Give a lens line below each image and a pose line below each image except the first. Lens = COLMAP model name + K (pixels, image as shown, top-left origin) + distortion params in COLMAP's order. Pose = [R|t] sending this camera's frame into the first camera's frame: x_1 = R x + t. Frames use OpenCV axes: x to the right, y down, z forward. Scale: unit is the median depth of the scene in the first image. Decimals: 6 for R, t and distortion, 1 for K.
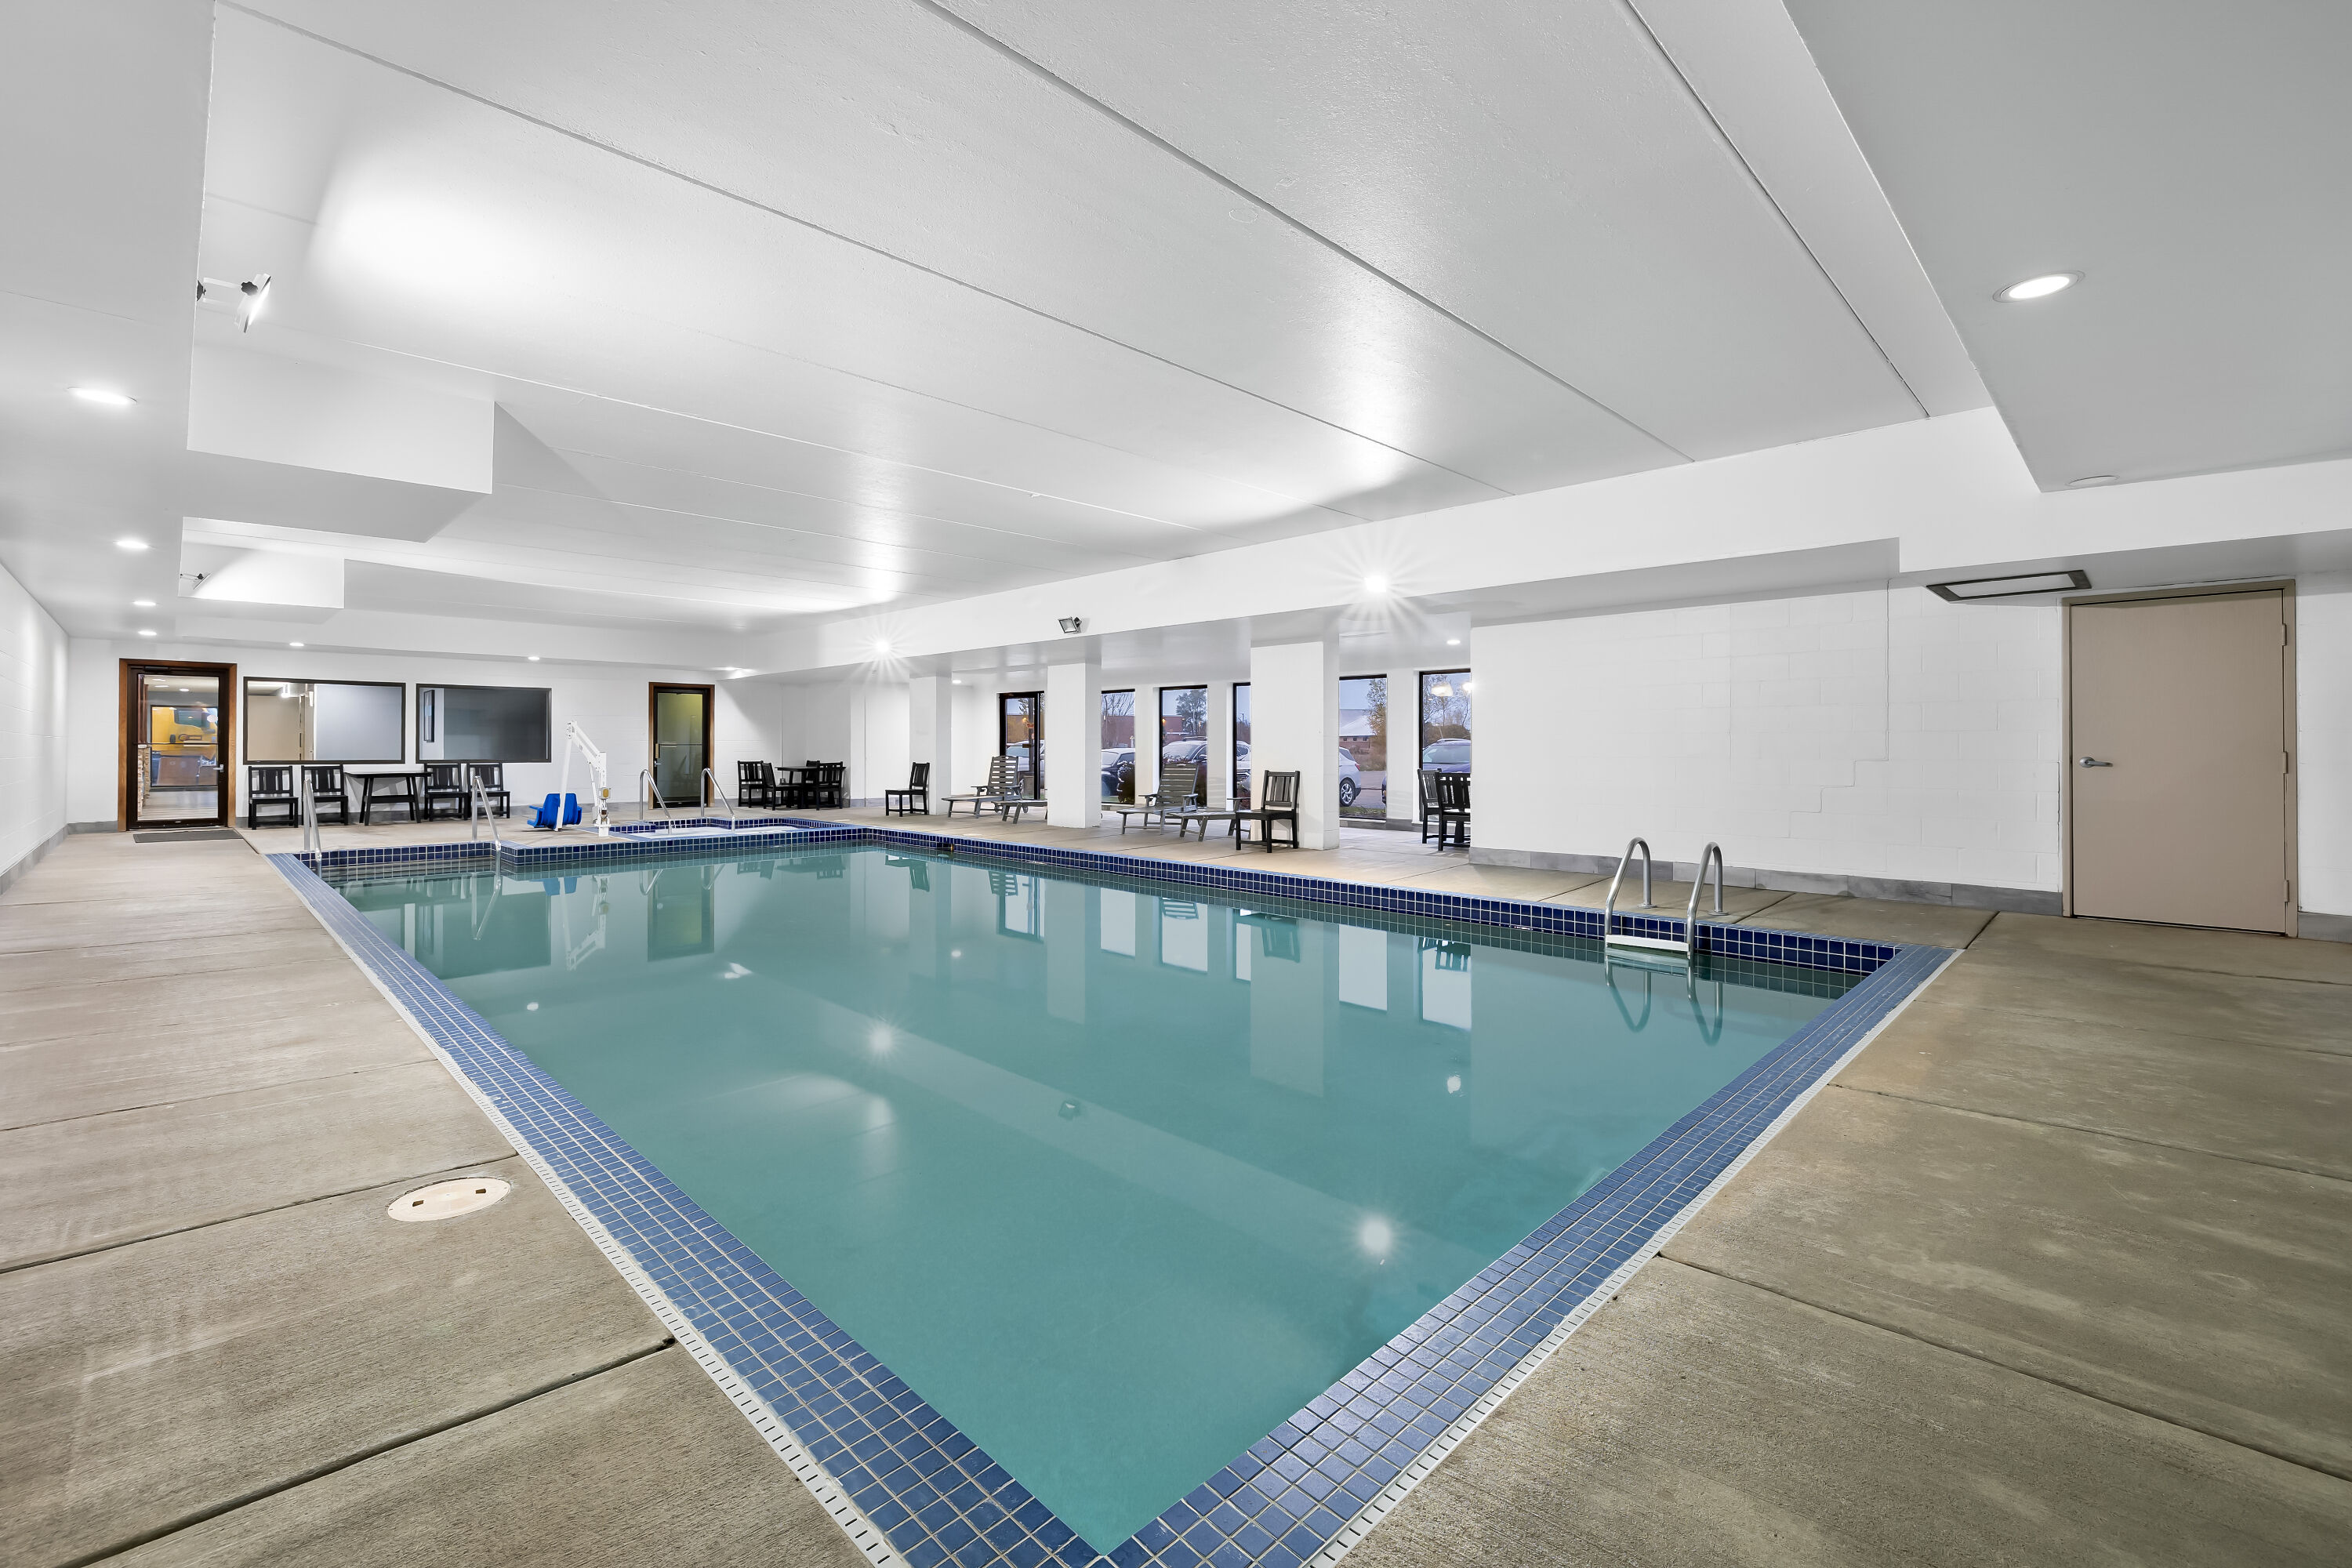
lens RADIAL K [[1014.0, 0, 1172.5], [0, 1014.0, 762.7], [0, 0, 1]] dist [0.001203, 0.000863]
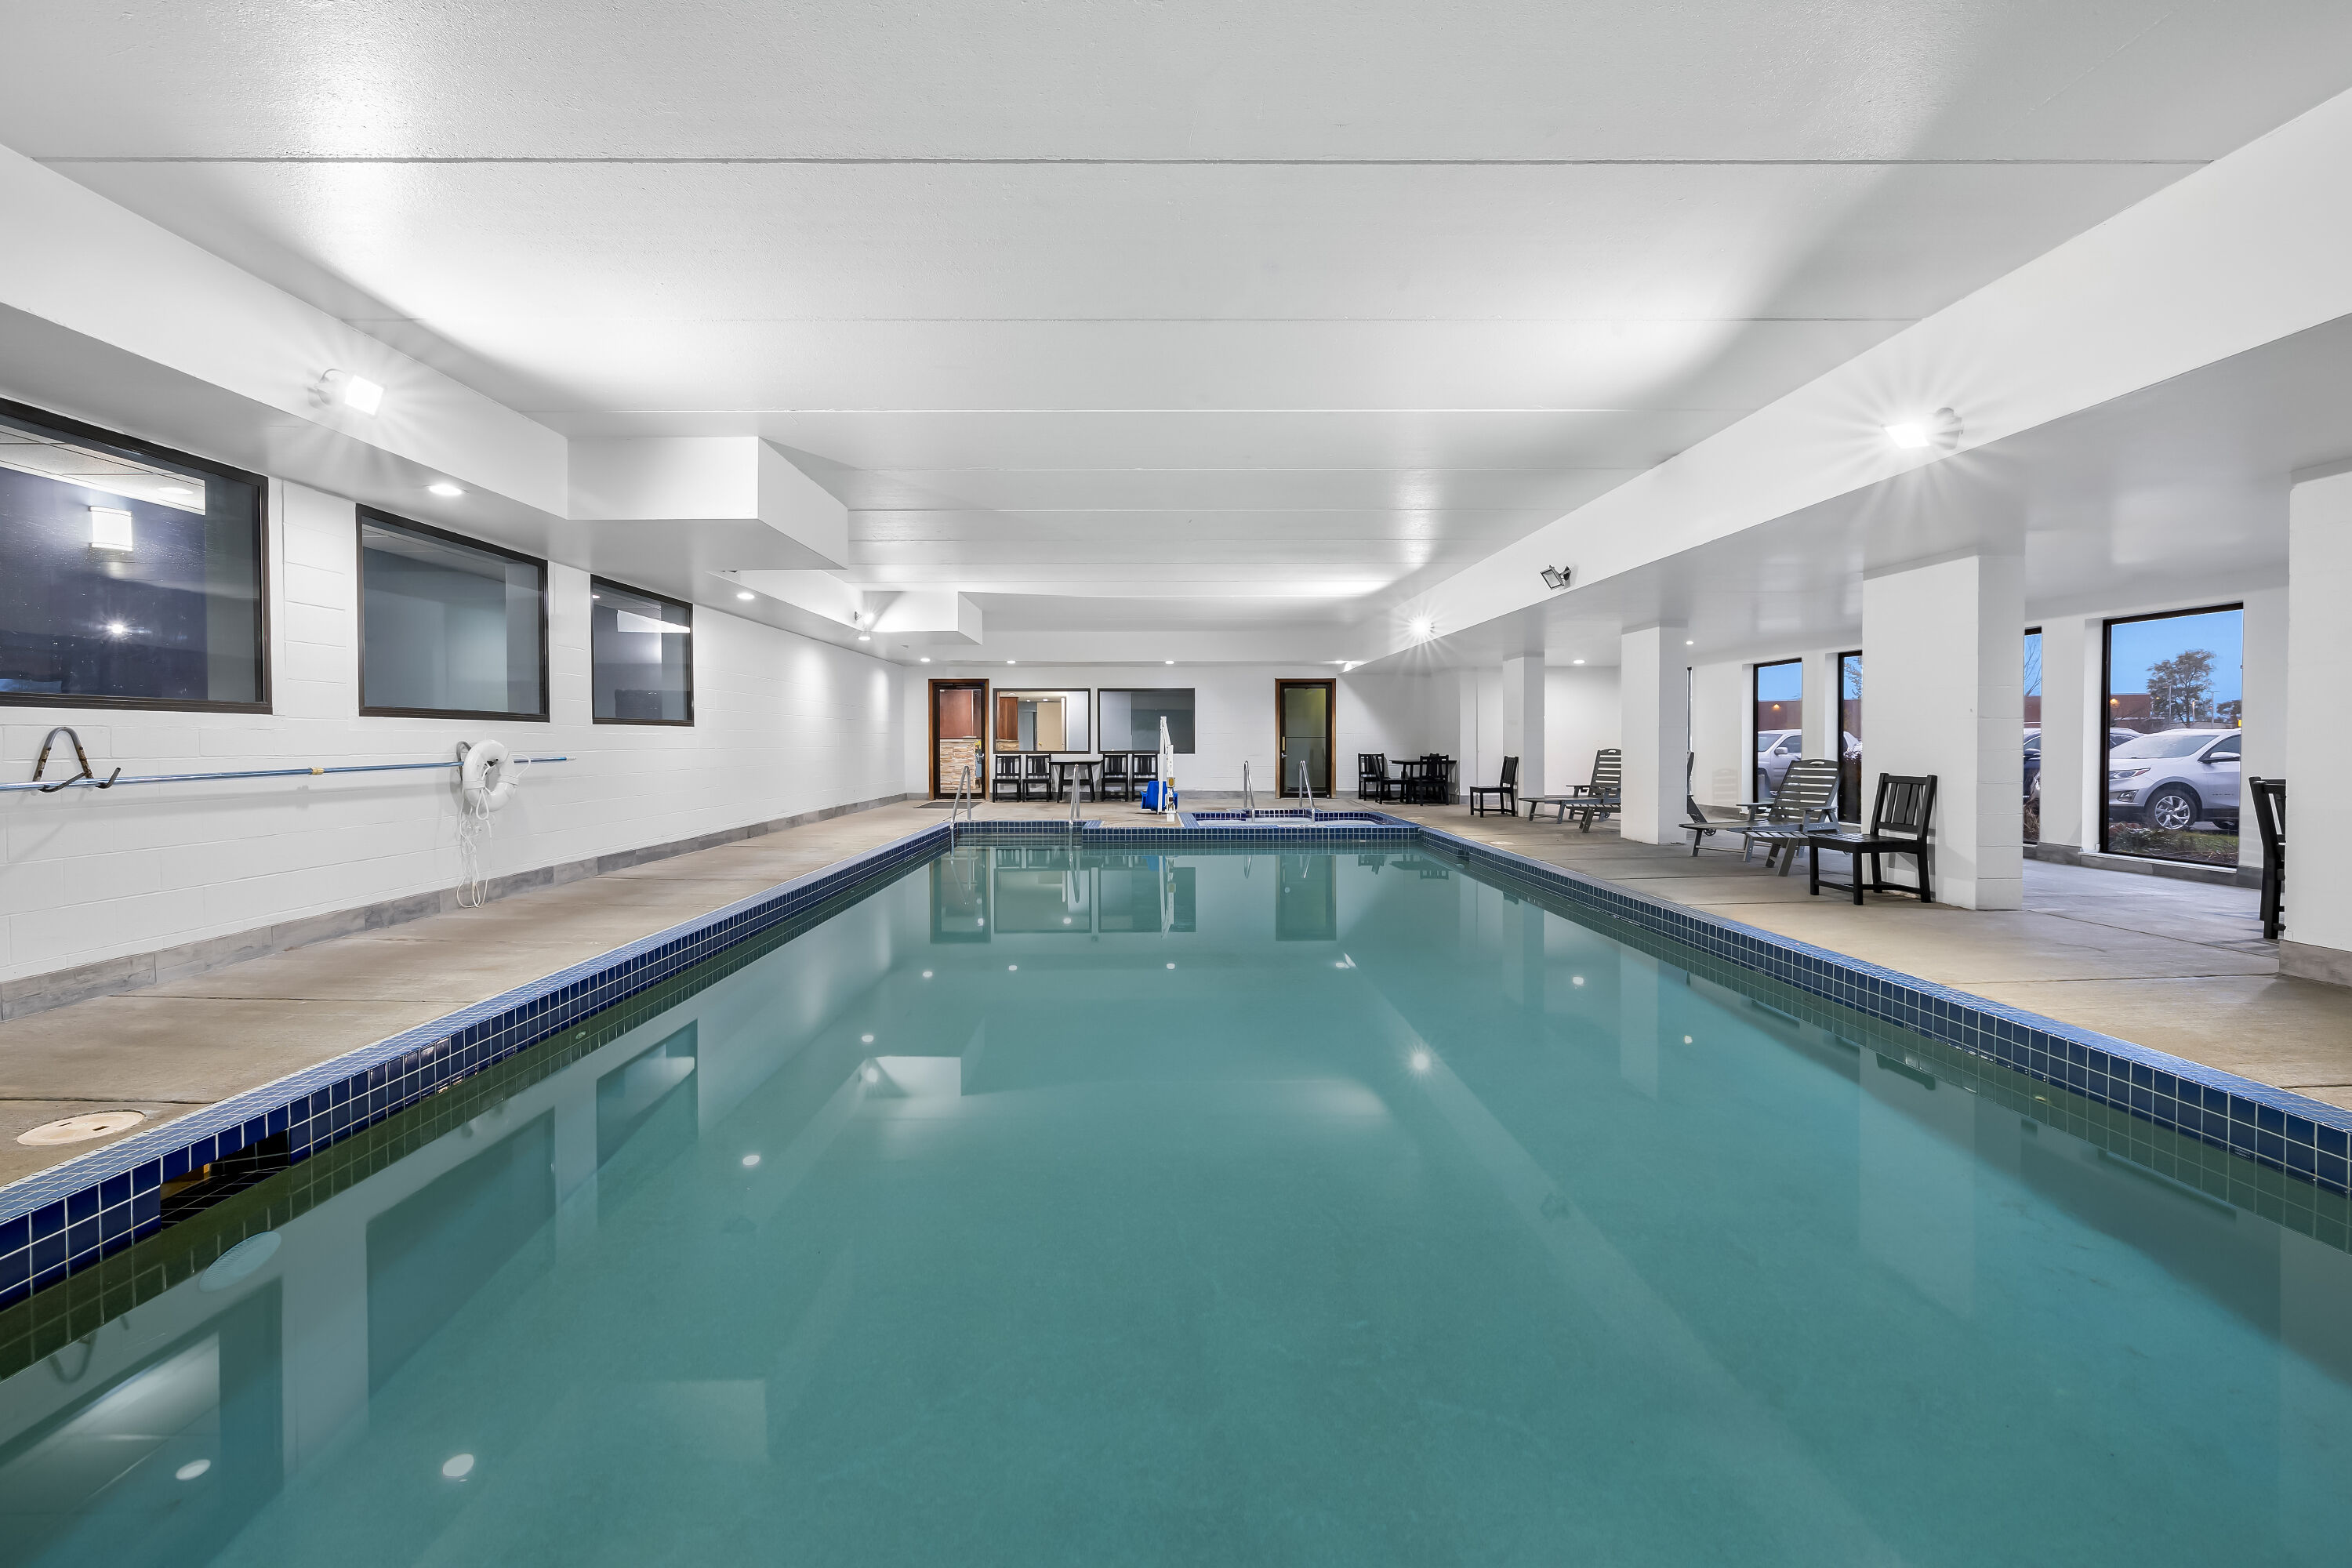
lens RADIAL K [[1014.0, 0, 1172.5], [0, 1014.0, 777.8], [0, 0, 1]] dist [0.001203, 0.000863]
pose [[0.709963, 0.023213, -0.703856, 0.177532], [-0.007811, 0.999655, 0.025090, -0.001588], [0.704196, -0.012315, 0.709899, 0.191813]]
